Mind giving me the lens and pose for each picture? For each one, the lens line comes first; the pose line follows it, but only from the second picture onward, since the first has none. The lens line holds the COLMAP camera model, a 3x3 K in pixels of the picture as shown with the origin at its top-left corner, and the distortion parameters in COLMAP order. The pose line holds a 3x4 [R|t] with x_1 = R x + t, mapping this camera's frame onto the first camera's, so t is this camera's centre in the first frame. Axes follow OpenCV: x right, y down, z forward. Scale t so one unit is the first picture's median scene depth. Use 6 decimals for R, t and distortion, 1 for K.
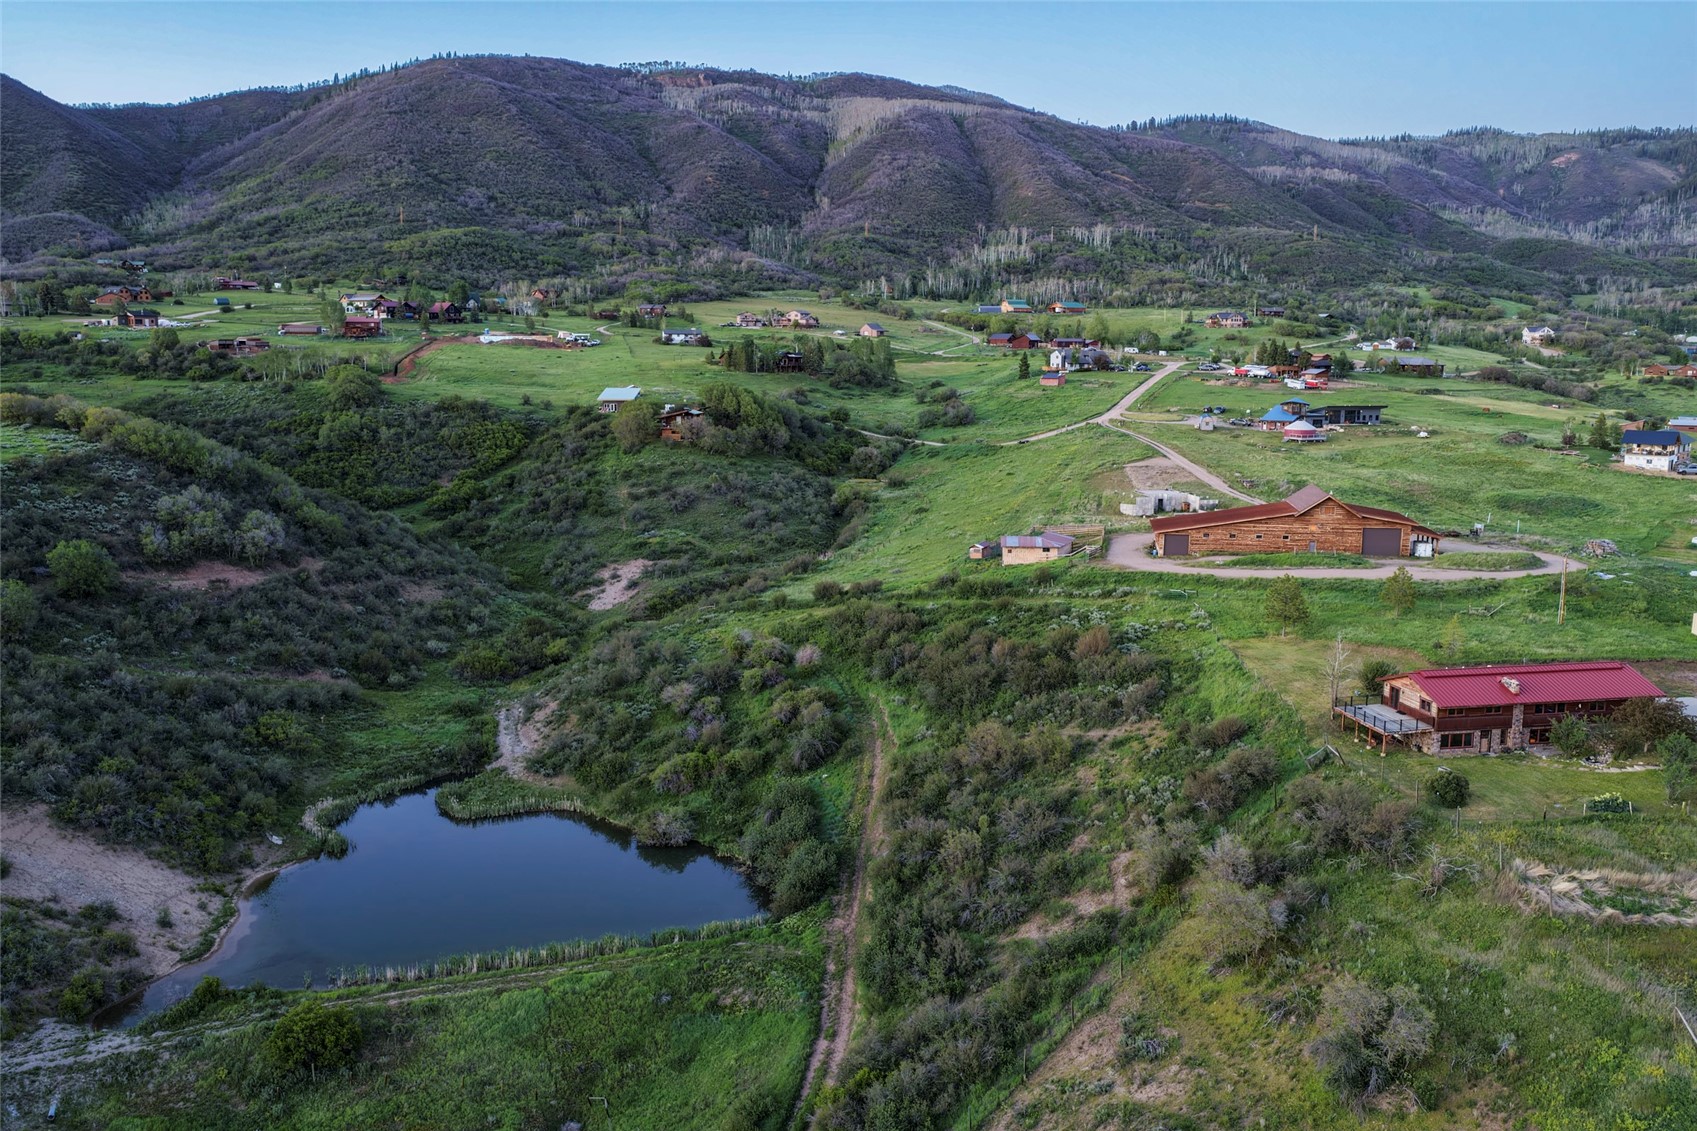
lens RADIAL K [[1416.0, 0, 848.5], [0, 1416.0, 565.5], [0, 0, 1]] dist [-0.000474, 0.012656]
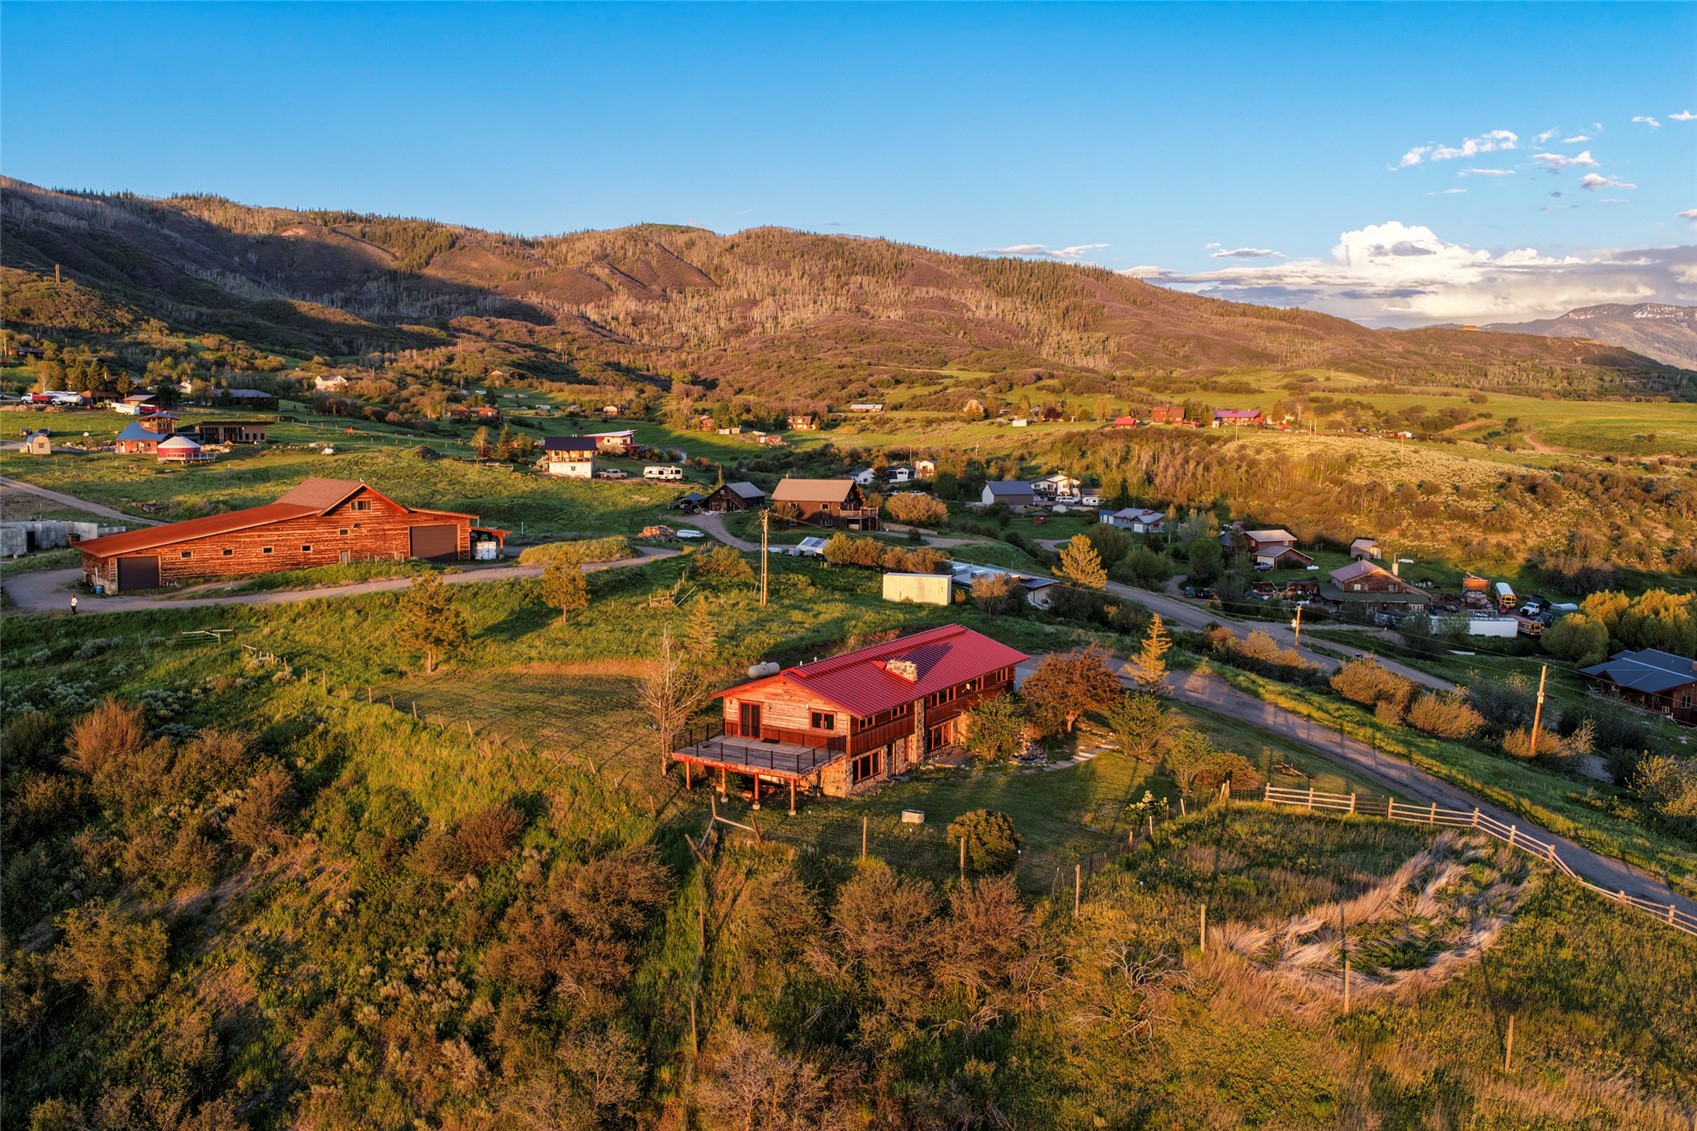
lens RADIAL K [[1416.0, 0, 848.5], [0, 1416.0, 565.5], [0, 0, 1]] dist [-0.000474, 0.012656]
pose [[0.672025, -0.077470, 0.736465, -0.014482], [0.115402, 0.993319, -0.000815, 0.012270], [-0.731481, 0.085537, 0.676475, 0.212365]]
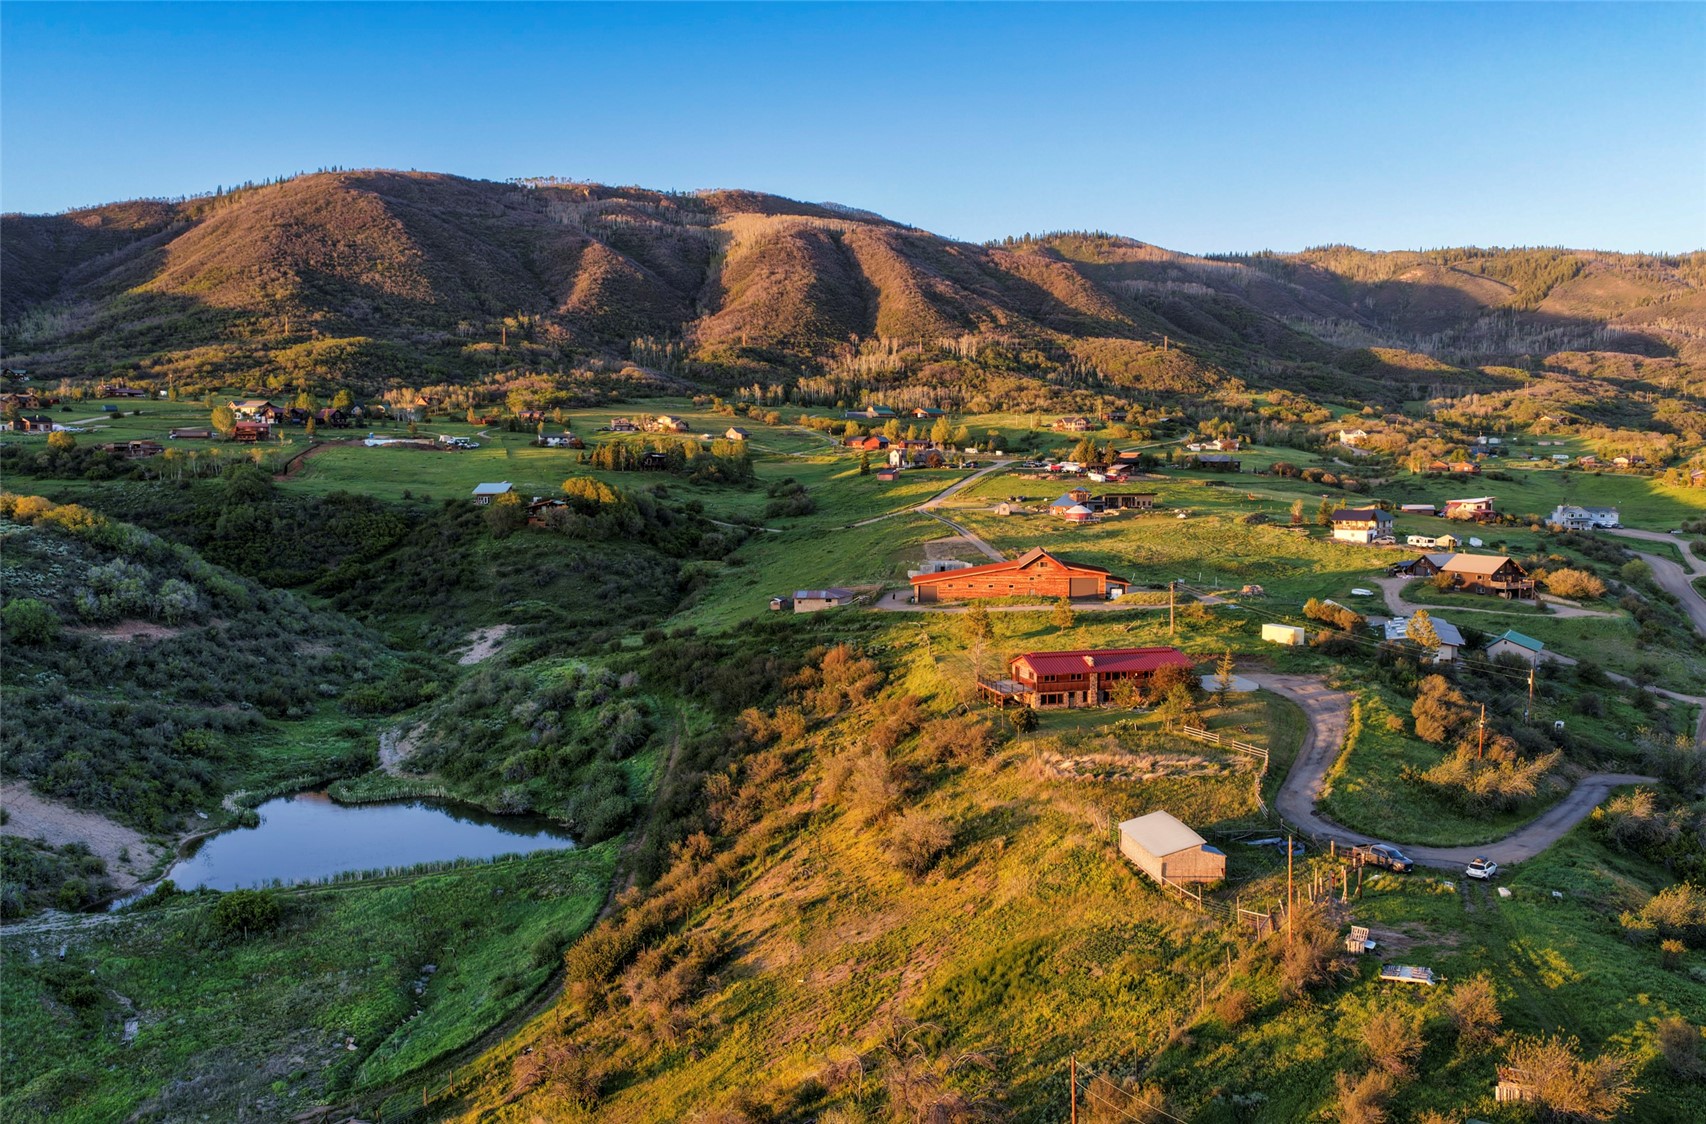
lens RADIAL K [[1438.7, 0, 853.0], [0, 1438.7, 562.0], [0, 0, 1]] dist [0.004529, 0.015416]
pose [[0.997118, -0.009929, 0.075213, 0.043149], [0.015792, 0.996847, -0.077761, 0.035601], [-0.074203, 0.078725, 0.994131, -0.175554]]
